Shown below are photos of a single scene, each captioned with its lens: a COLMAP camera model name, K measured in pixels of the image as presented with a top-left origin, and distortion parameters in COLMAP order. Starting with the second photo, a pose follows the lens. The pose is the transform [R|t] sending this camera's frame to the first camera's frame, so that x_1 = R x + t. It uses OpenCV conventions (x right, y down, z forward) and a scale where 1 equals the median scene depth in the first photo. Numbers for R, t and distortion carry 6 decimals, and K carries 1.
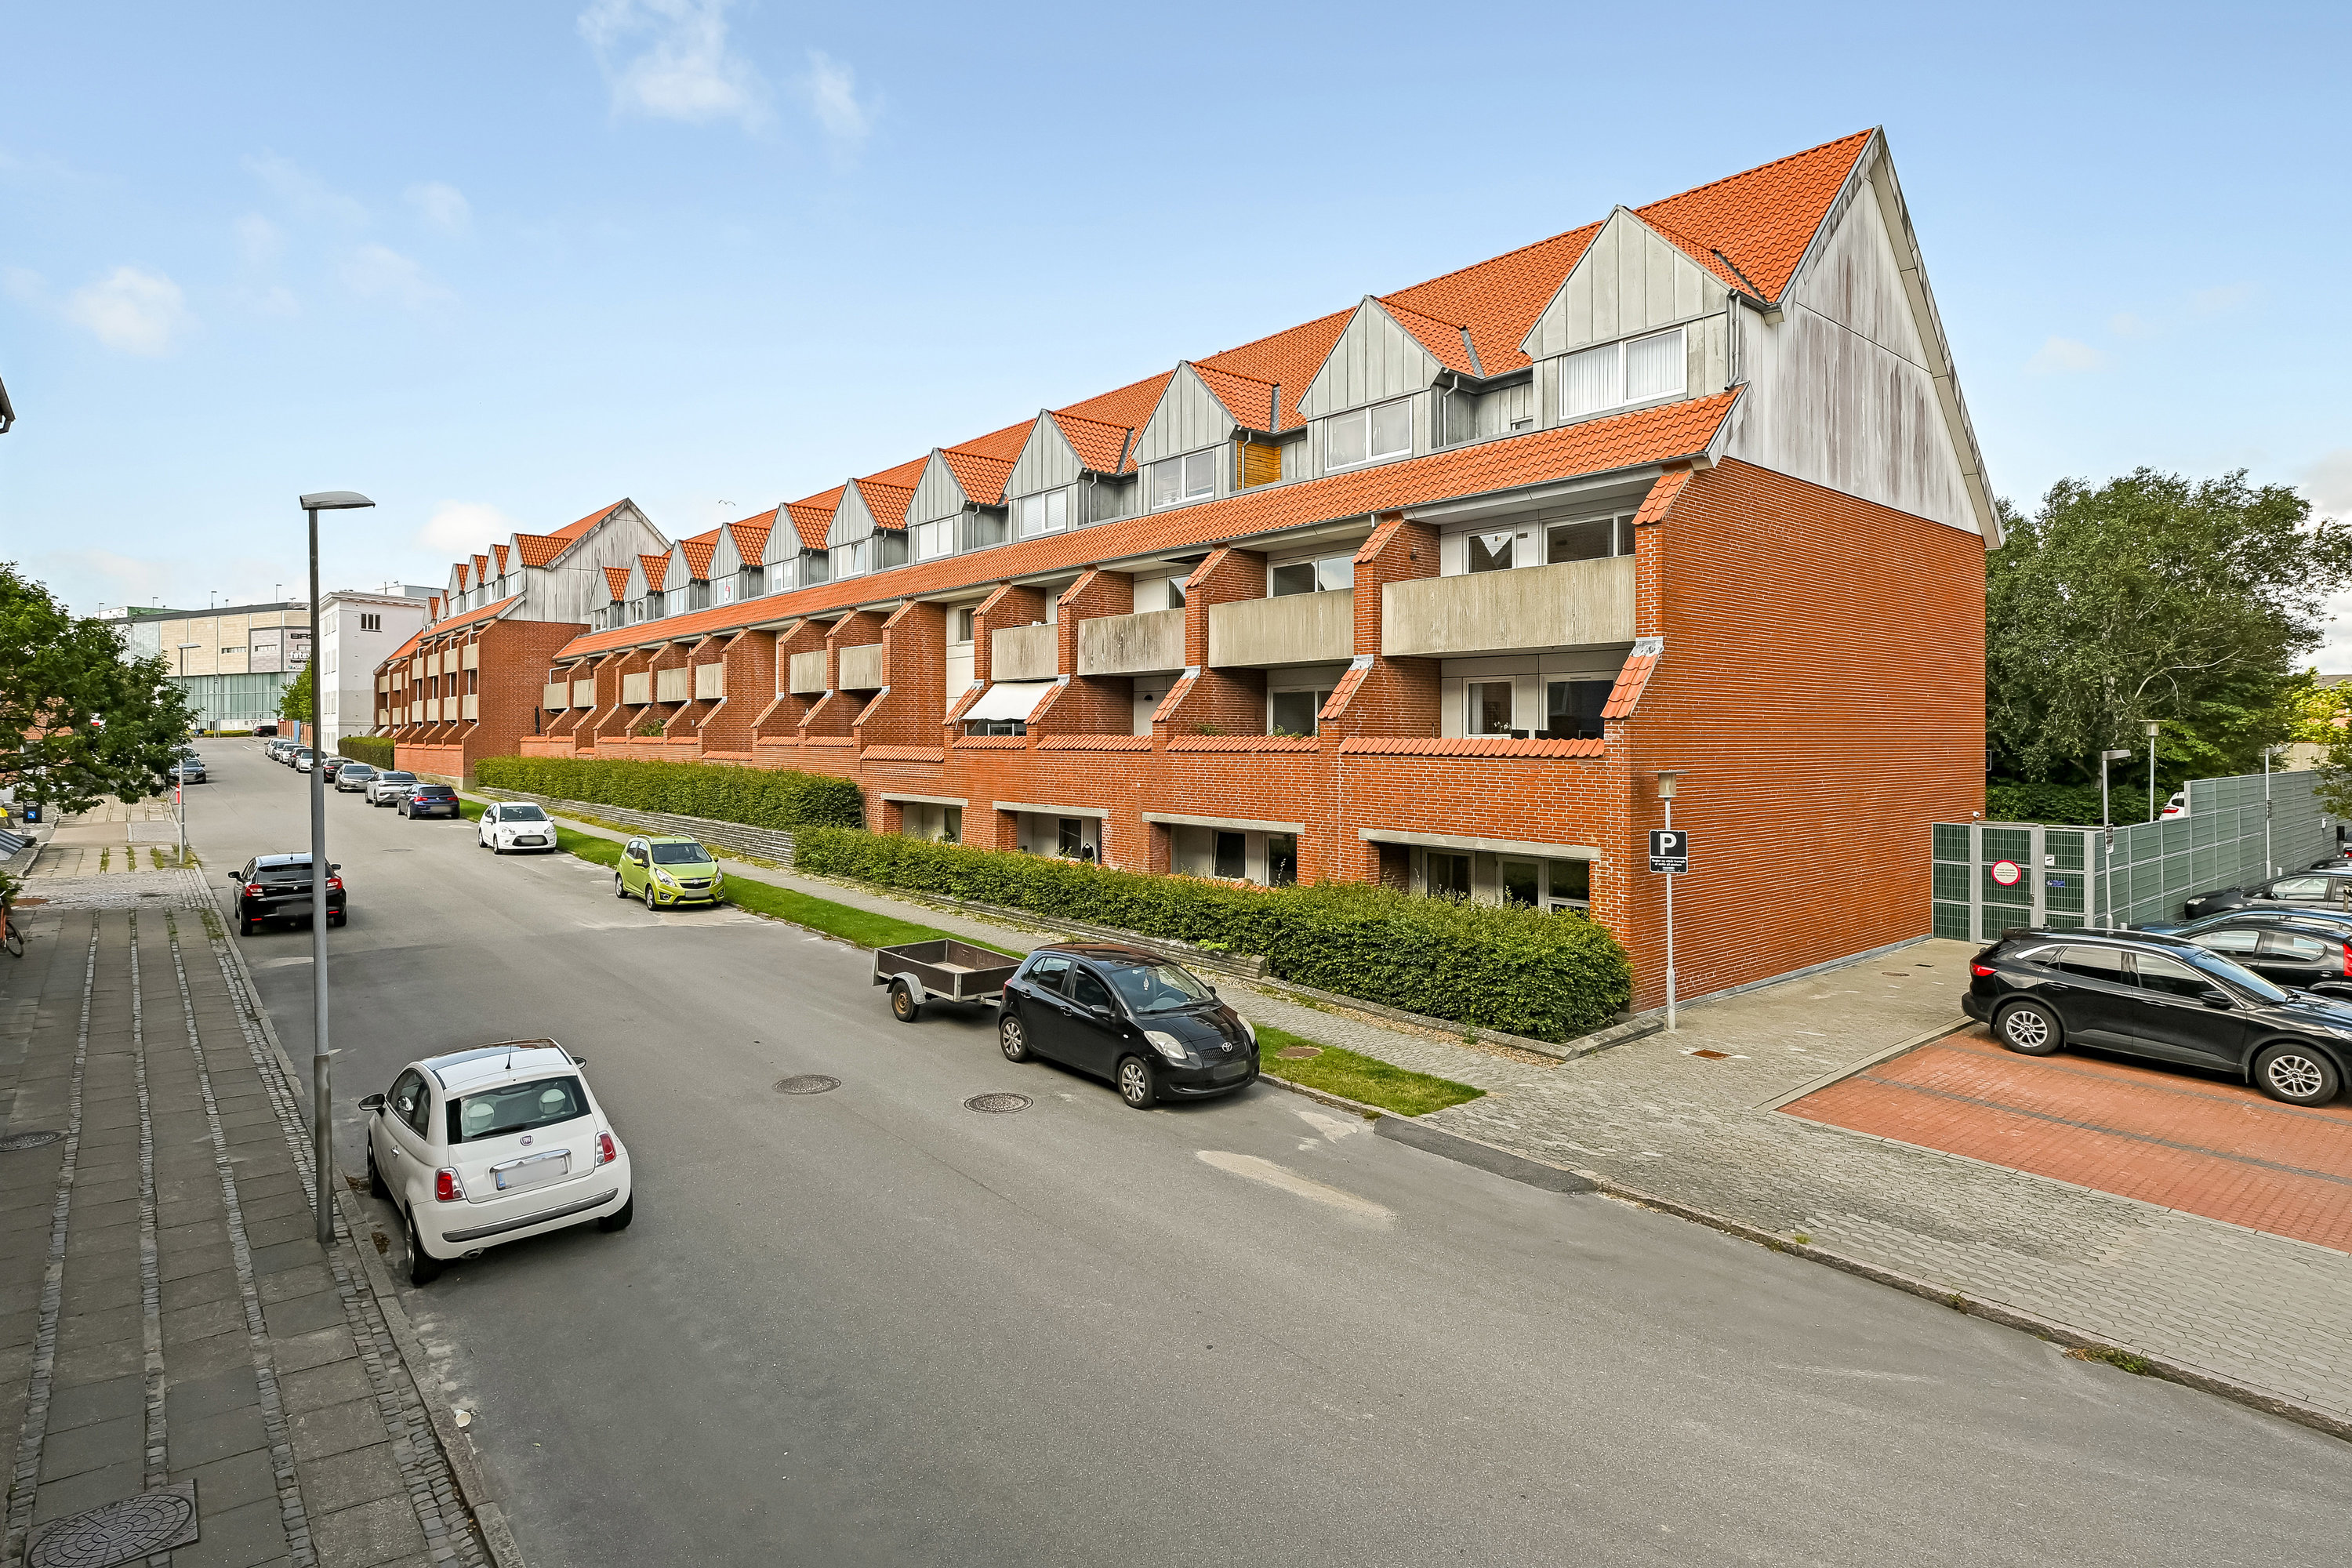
lens RADIAL K [[1228.8, 0, 1175.1], [0, 1228.8, 740.5], [0, 0, 1]] dist [-0.001172, -0.000114]
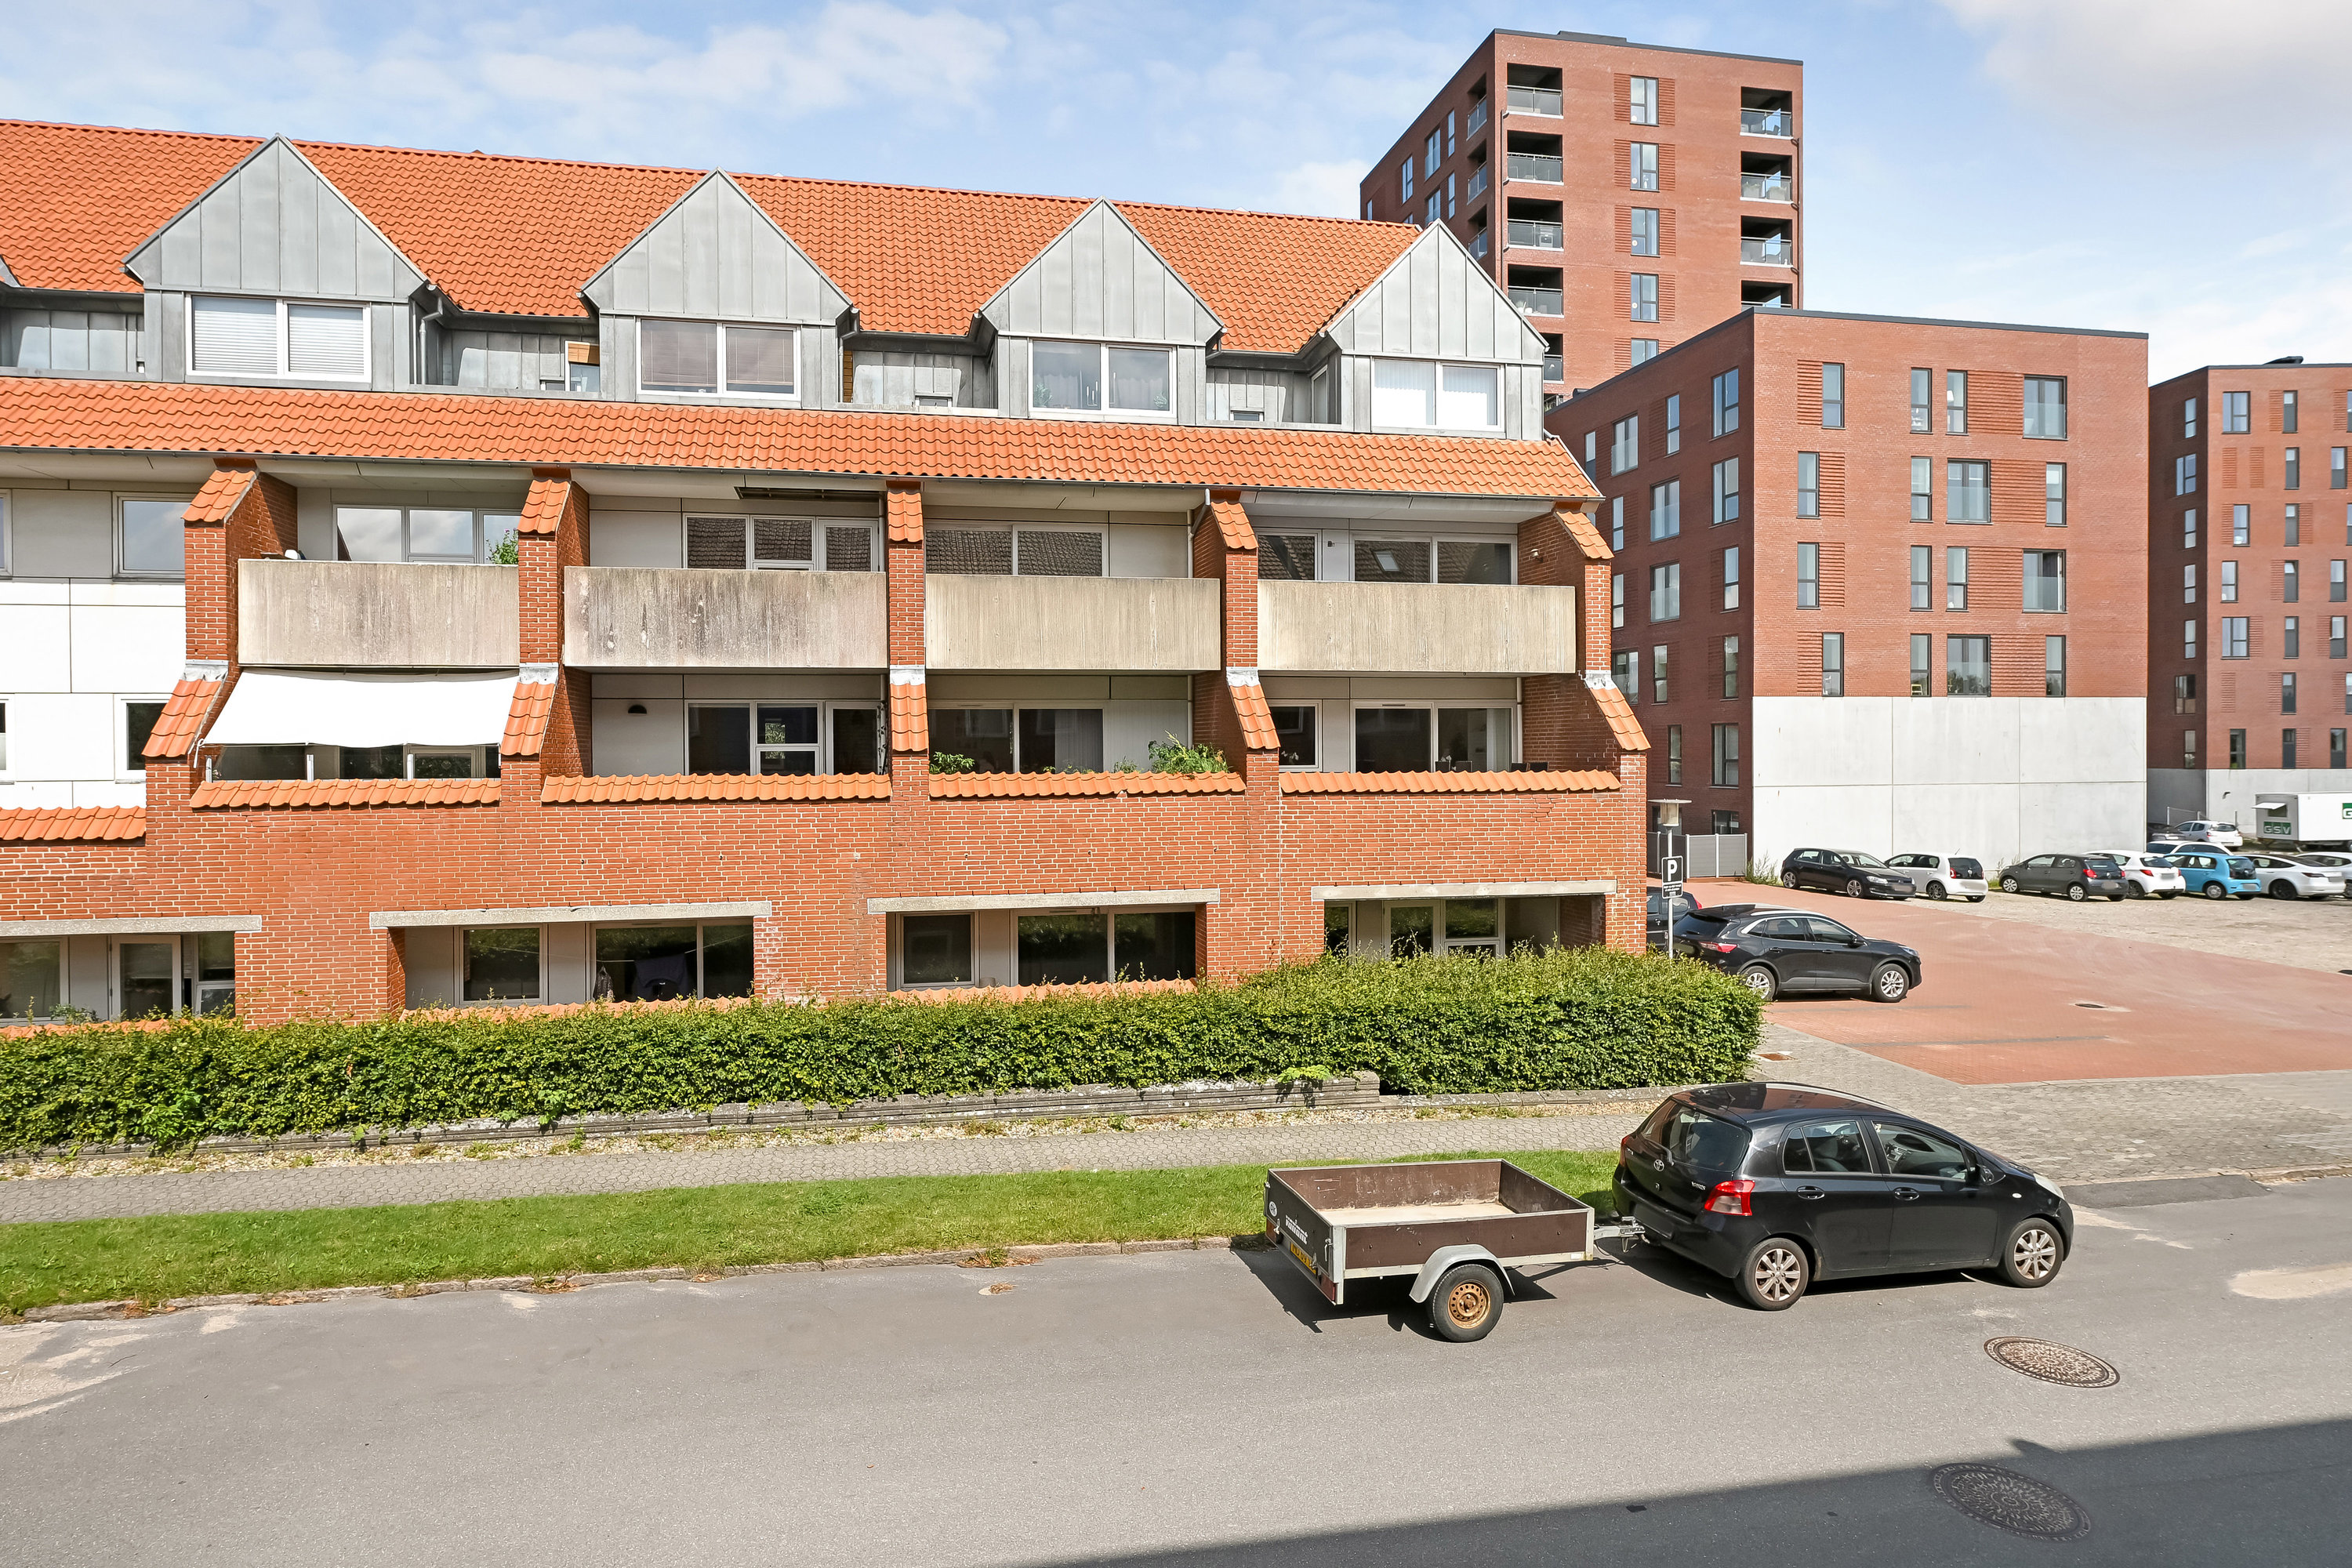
lens RADIAL K [[1214.0, 0, 1176.0], [0, 1214.0, 784.0], [0, 0, 1]] dist [0.000994, -0.000096]
pose [[0.509687, -0.018499, 0.860161, -0.549243], [0.012187, 0.999824, 0.014281, -0.006851], [-0.860274, 0.003204, 0.509822, 0.656474]]
